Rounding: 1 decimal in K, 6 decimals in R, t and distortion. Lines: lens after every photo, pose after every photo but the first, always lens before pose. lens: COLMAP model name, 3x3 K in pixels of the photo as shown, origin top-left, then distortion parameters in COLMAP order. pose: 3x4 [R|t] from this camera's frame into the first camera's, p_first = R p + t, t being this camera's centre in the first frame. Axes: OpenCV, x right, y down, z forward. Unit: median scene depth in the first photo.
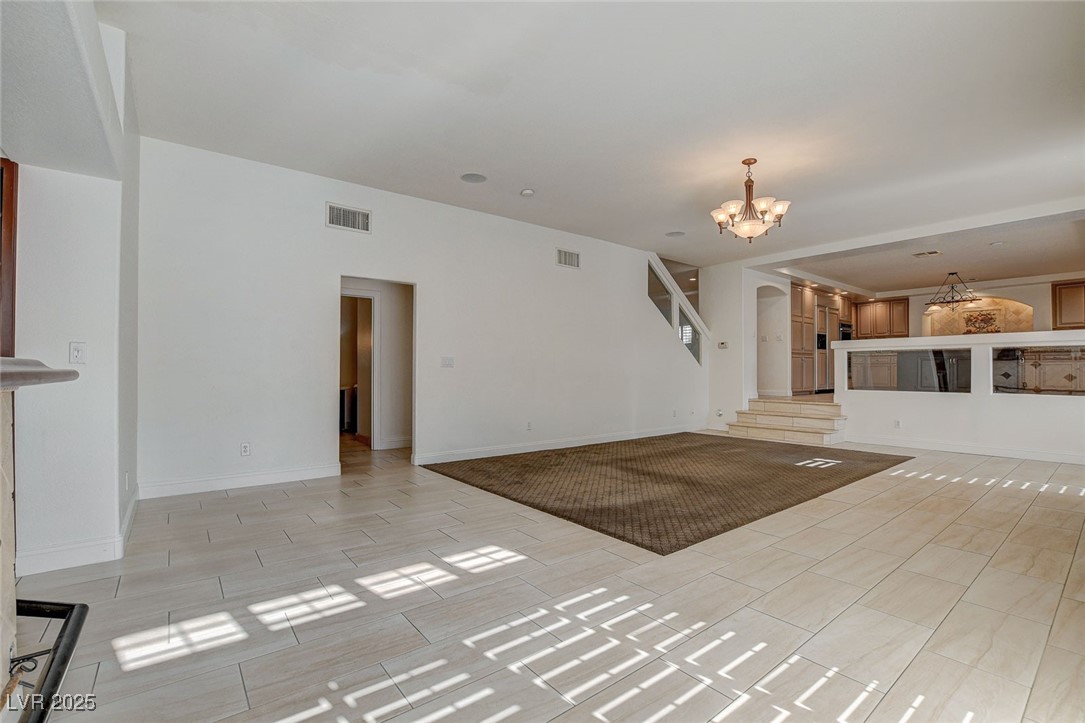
lens RADIAL K [[482.3, 0, 549.9], [0, 482.3, 367.8], [0, 0, 1]] dist [-0.021375, -0.000367]
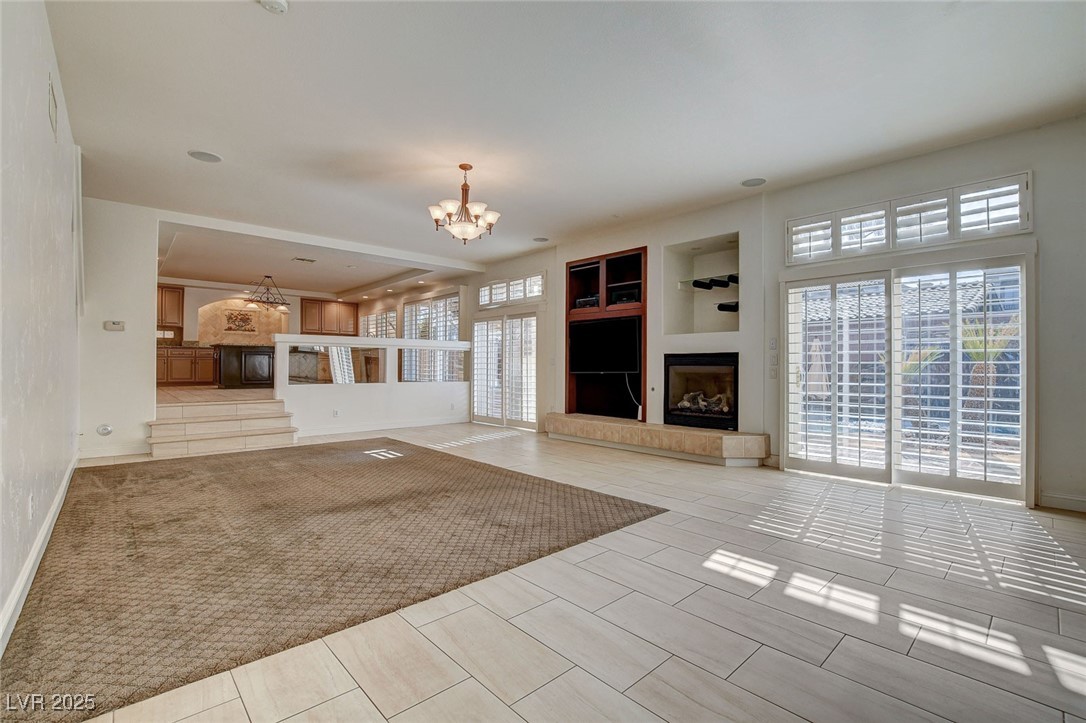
lens RADIAL K [[482.7, 0, 550.4], [0, 482.7, 367.8], [0, 0, 1]] dist [-0.021375, -0.000367]
pose [[-0.086380, -0.003473, 0.996256, -1.028211], [-0.012655, 0.999917, 0.002388, 0.005546], [-0.996182, -0.012401, -0.086417, 1.430861]]
